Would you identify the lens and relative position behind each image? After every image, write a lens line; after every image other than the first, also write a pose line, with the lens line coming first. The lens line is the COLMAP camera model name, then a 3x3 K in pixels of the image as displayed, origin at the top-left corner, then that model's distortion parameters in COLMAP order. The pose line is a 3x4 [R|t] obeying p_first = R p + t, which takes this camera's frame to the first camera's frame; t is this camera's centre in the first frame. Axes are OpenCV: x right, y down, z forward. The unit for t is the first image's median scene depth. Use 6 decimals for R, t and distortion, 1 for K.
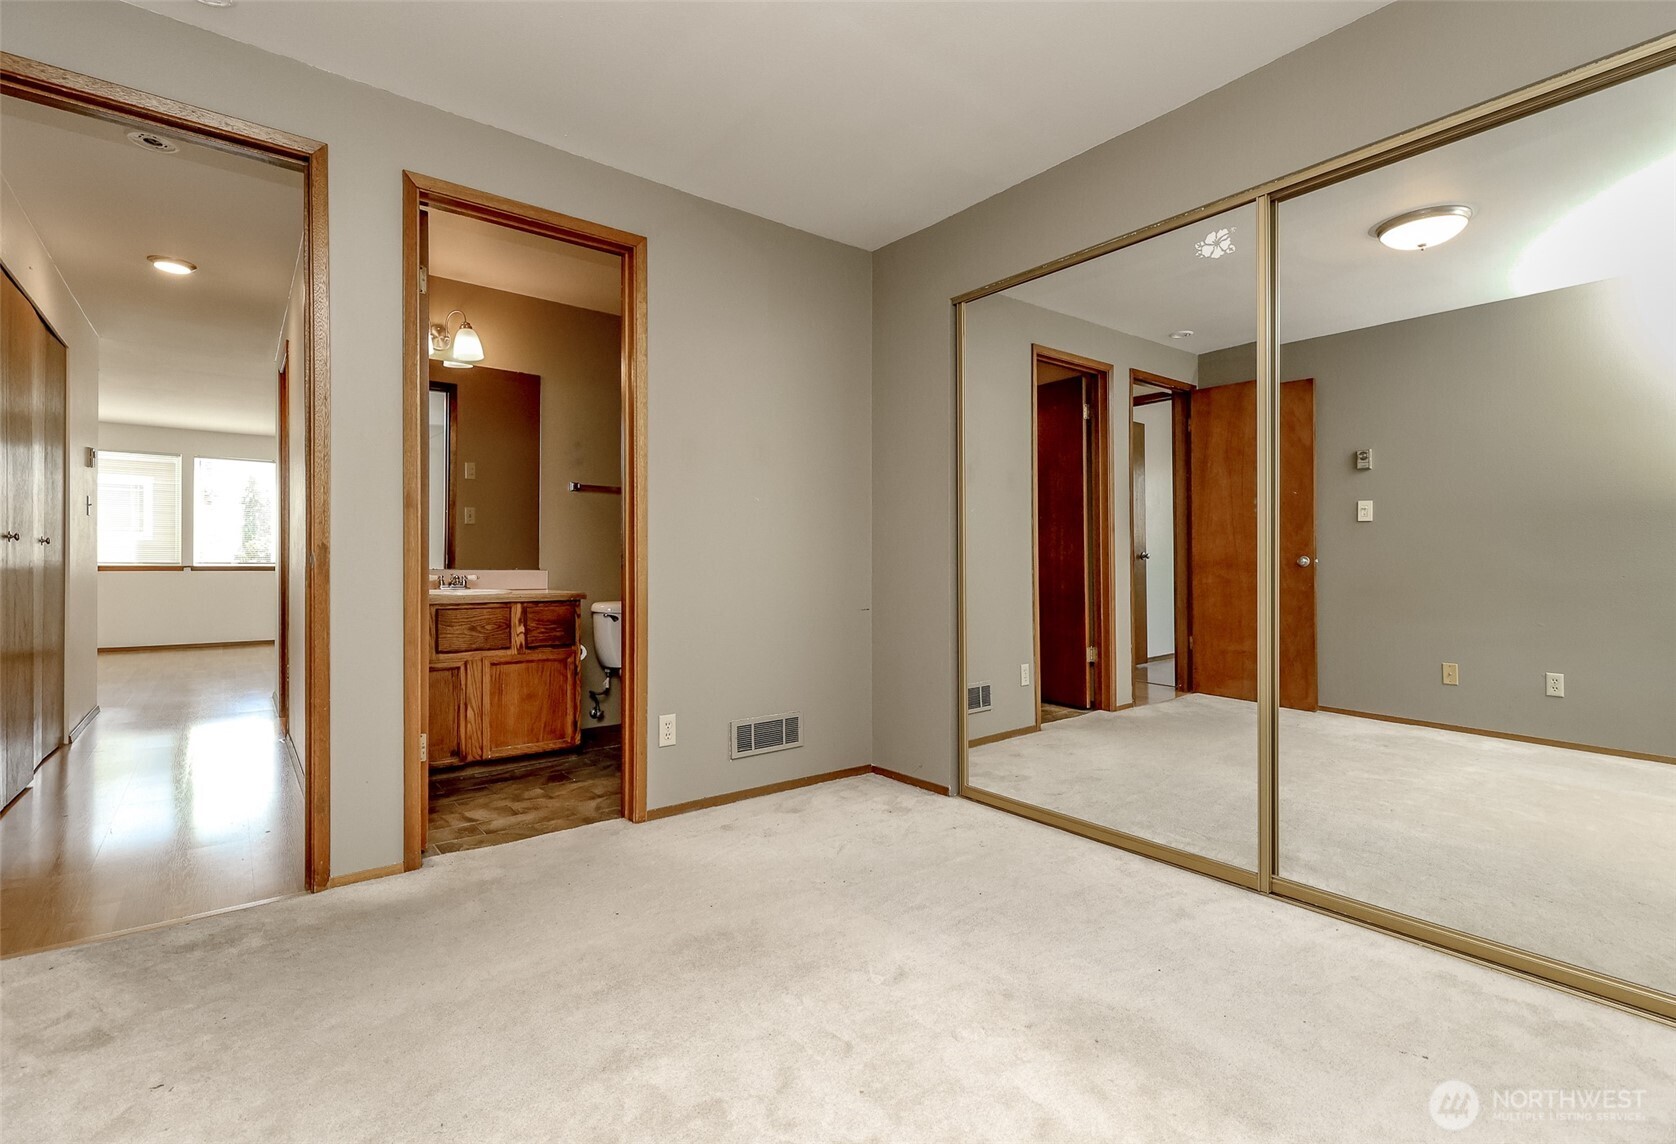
lens RADIAL K [[774.3, 0, 841.6], [0, 774.3, 553.0], [0, 0, 1]] dist [0.001551, 0.000187]
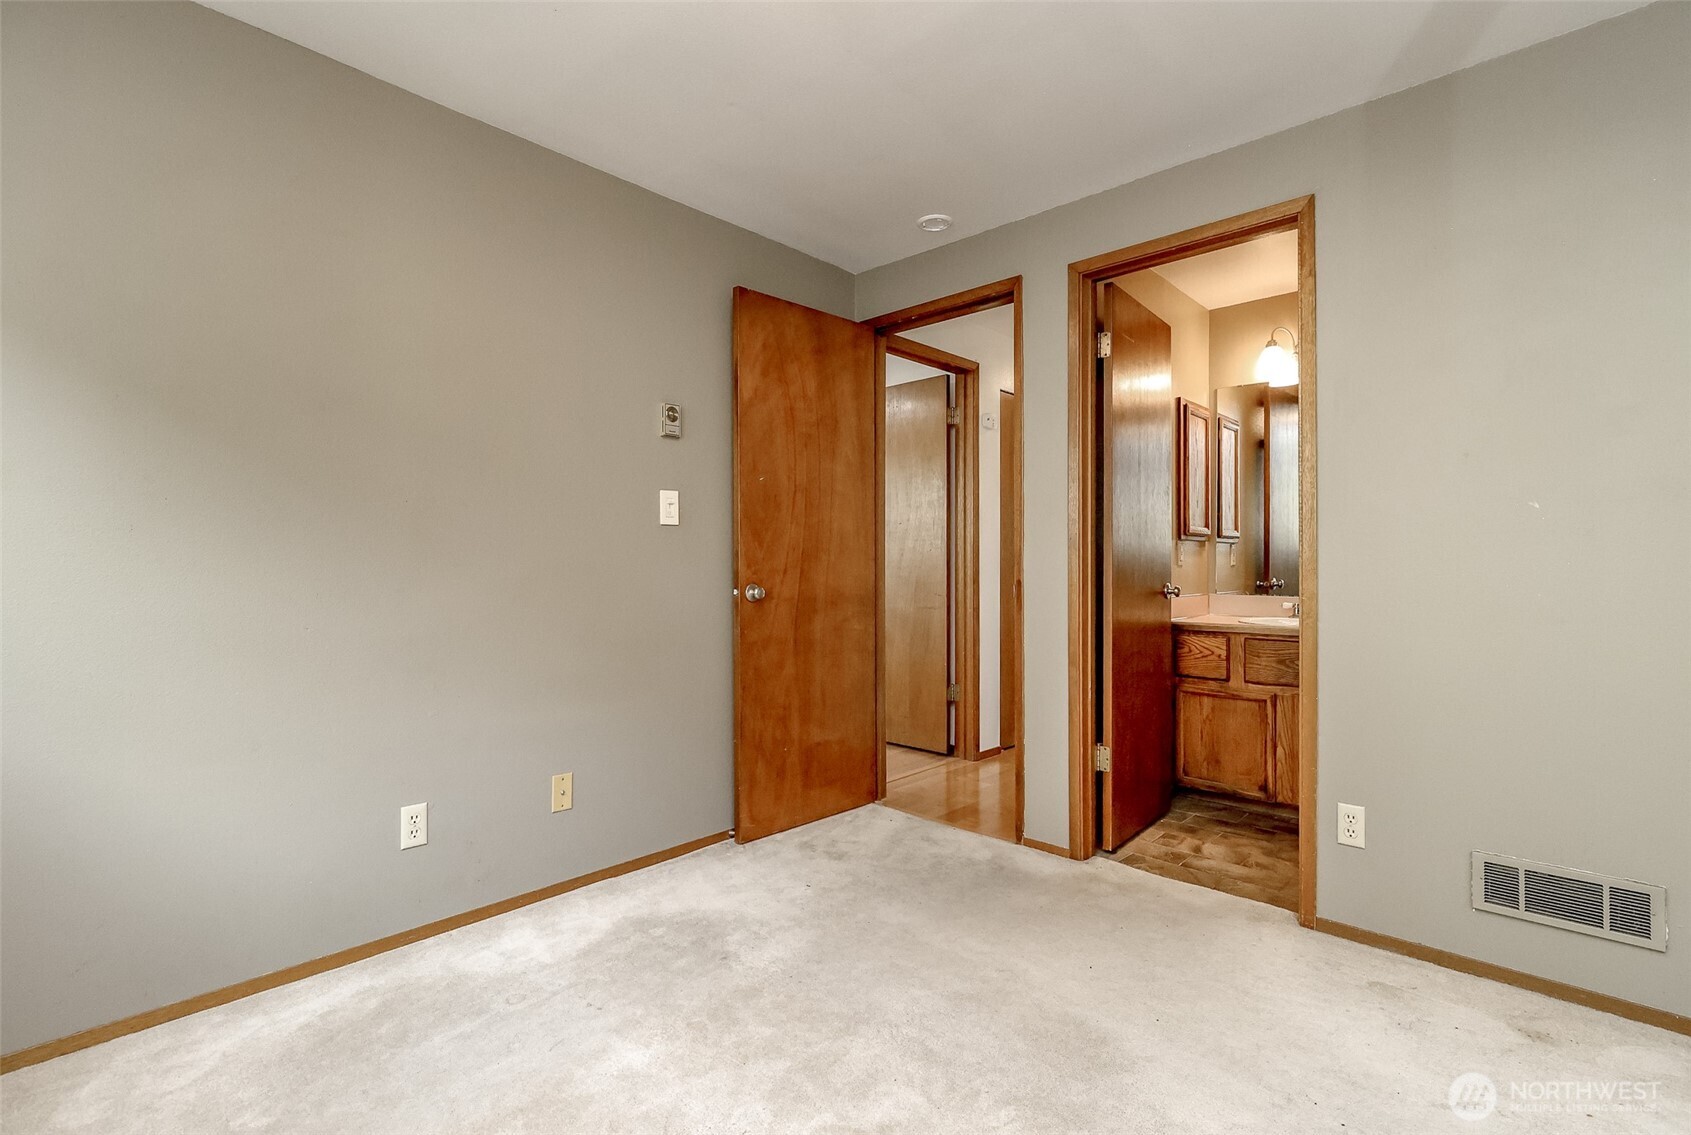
lens RADIAL K [[756.8, 0, 845.5], [0, 756.8, 567.5], [0, 0, 1]] dist [-0.002395, -0.000347]
pose [[0.138597, -0.007996, -0.990317, 0.434374], [0.013165, 0.999894, -0.006231, -0.022571], [0.990261, -0.012174, 0.138687, 0.416762]]
